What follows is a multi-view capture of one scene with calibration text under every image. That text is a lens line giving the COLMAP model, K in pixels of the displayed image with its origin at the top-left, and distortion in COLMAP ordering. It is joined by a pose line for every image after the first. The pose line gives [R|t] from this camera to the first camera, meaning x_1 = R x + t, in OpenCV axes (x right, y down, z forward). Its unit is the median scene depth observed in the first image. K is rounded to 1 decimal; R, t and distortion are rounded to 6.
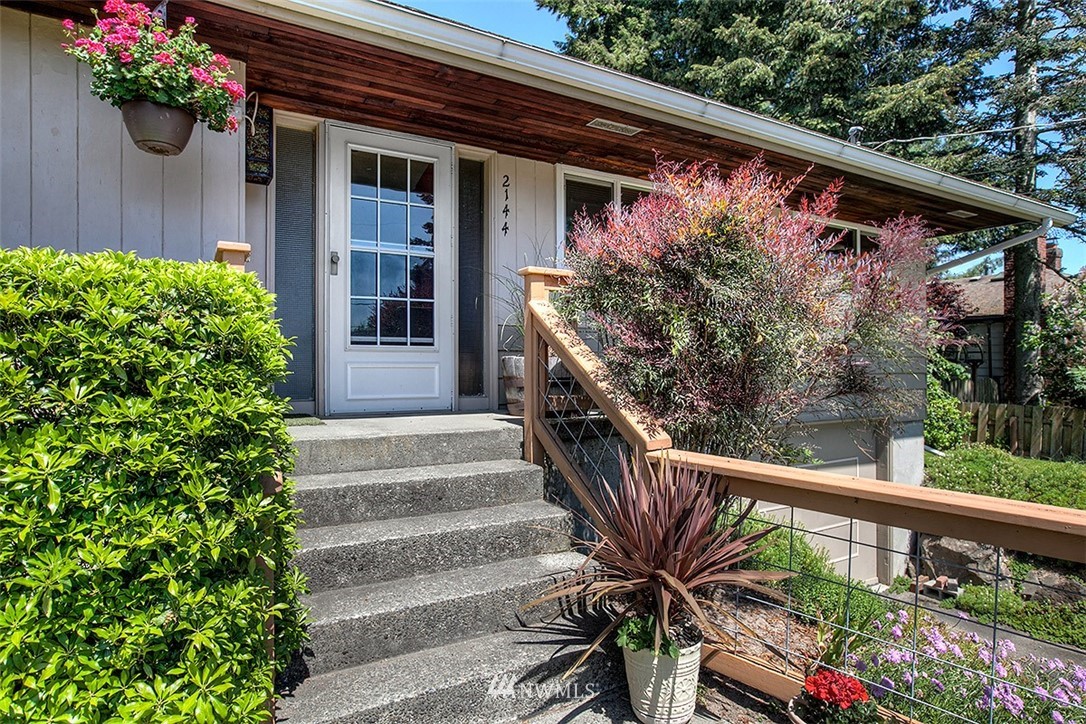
lens RADIAL K [[599.8, 0, 543.0], [0, 599.8, 362.0], [0, 0, 1]] dist [-0.021541, 0.000107]
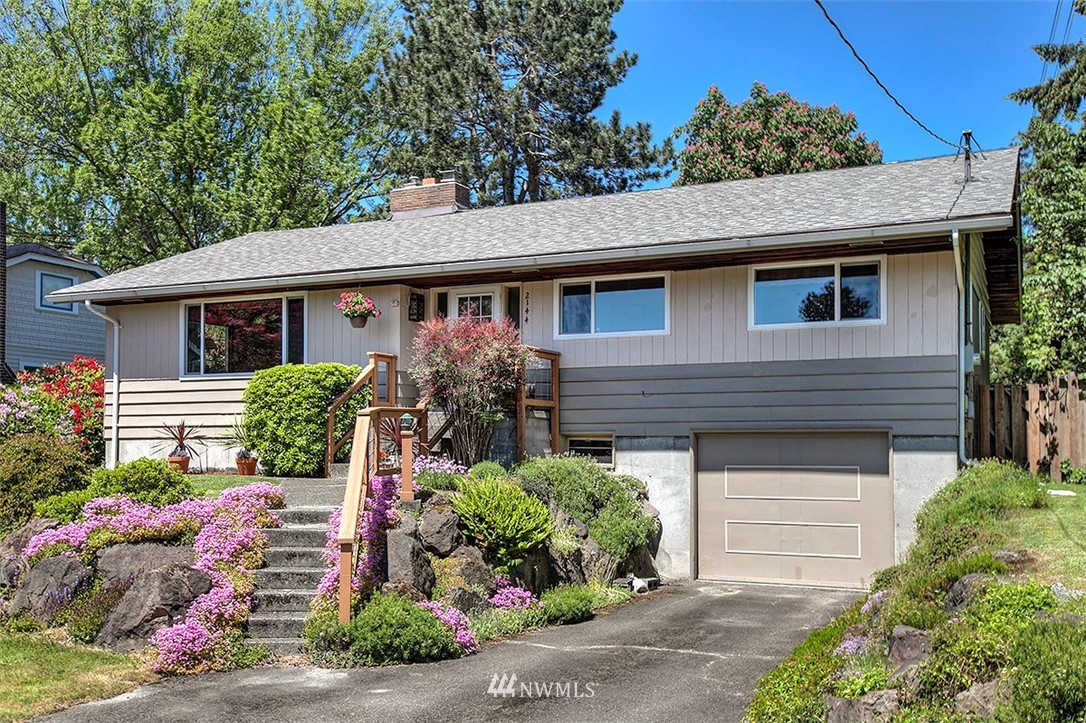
lens RADIAL K [[968.1, 0, 544.5], [0, 968.1, 419.5], [0, 0, 1]] dist [0.016077, 0.005783]
pose [[0.586650, -0.018093, -0.809638, 3.655952], [0.002629, 0.999788, -0.020437, 0.239504], [0.809836, 0.009861, 0.586573, -1.147646]]
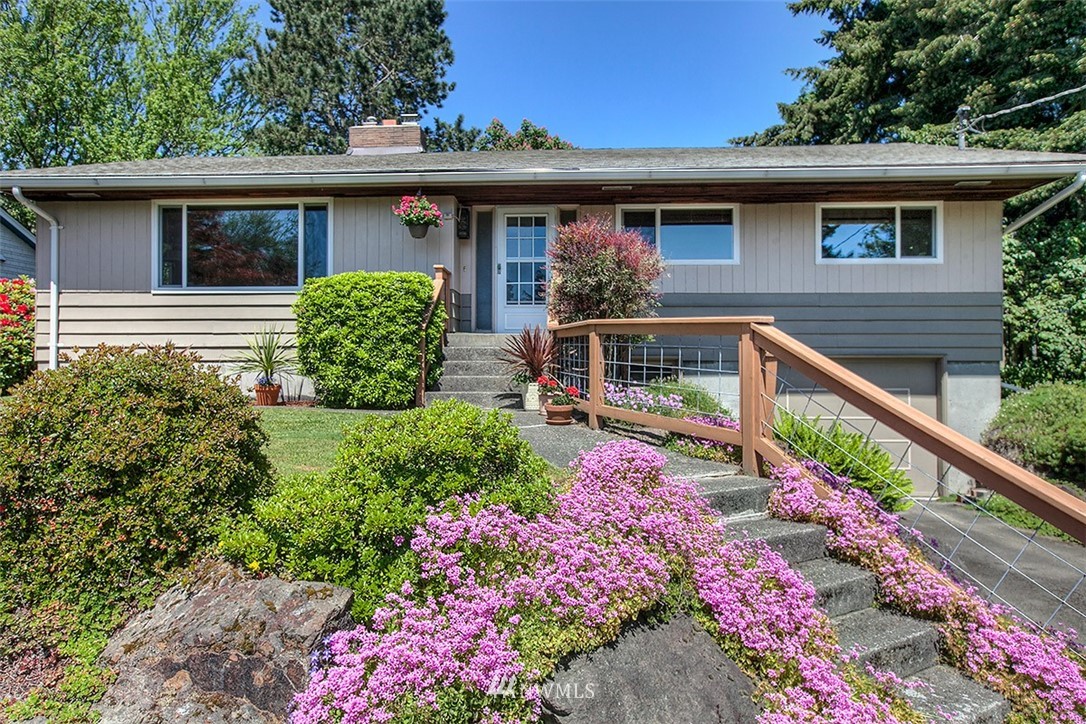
lens RADIAL K [[610.4, 0, 543.0], [0, 610.4, 362.0], [0, 0, 1]] dist [-0.028443, 0.029173]
pose [[0.842929, -0.001735, -0.538022, 1.280112], [-0.000263, 0.999993, -0.003637, 0.241805], [0.538025, 0.003207, 0.842923, -1.056953]]
